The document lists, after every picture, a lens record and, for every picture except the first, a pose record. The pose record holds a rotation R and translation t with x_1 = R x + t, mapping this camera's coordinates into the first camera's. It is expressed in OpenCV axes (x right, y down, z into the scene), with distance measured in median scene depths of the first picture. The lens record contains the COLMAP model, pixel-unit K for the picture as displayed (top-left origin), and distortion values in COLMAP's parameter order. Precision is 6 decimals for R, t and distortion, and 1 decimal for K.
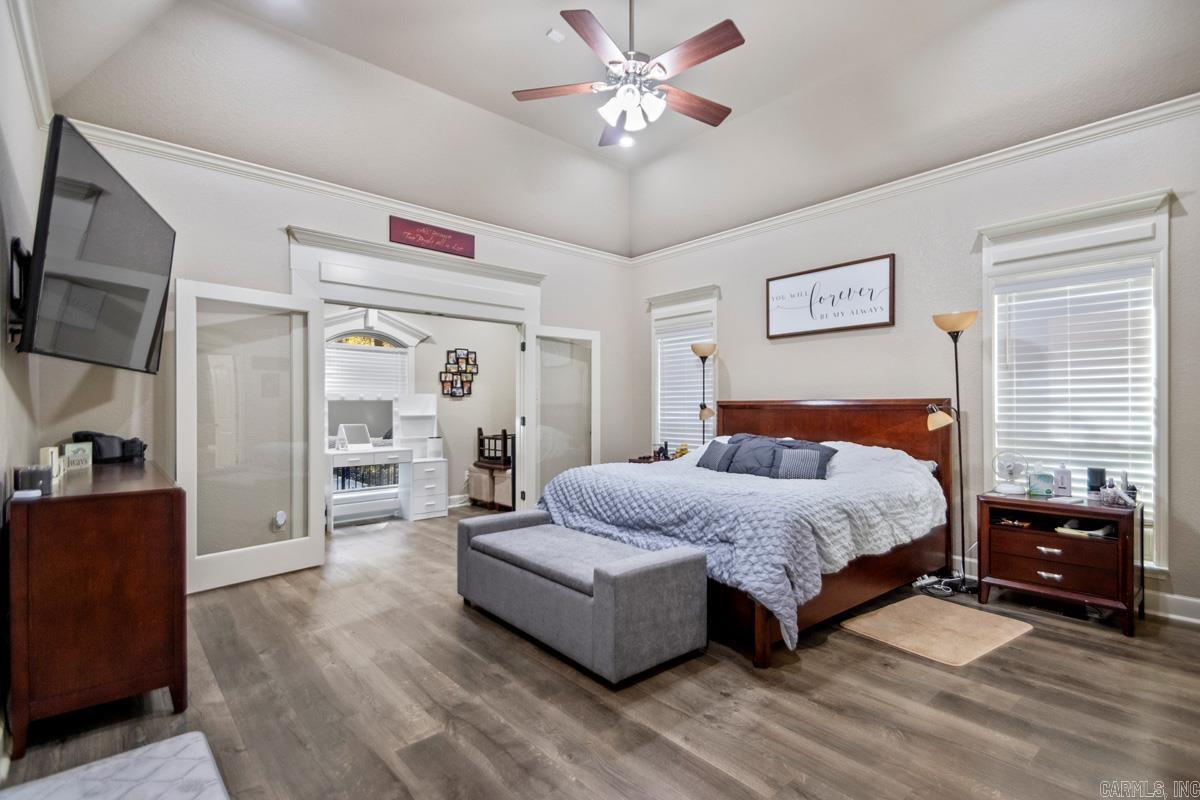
lens RADIAL K [[567.0, 0, 630.1], [0, 567.0, 408.1], [0, 0, 1]] dist [0.027377, -0.016768]
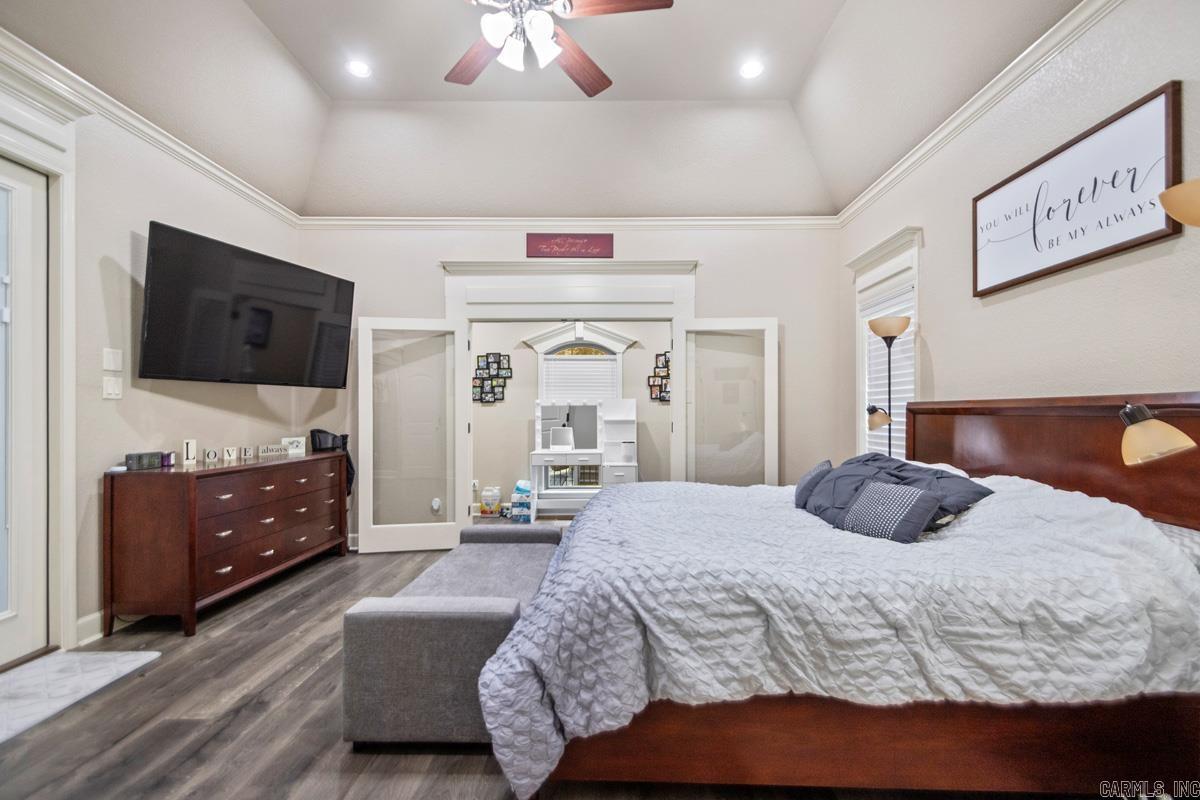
lens RADIAL K [[567.0, 0, 604.1], [0, 567.0, 408.9], [0, 0, 1]] dist [0.027377, -0.016768]
pose [[0.729107, -0.006229, -0.684371, 0.396482], [0.002042, 0.999974, -0.006927, 0.000038], [0.684397, 0.003653, 0.729101, 0.307235]]
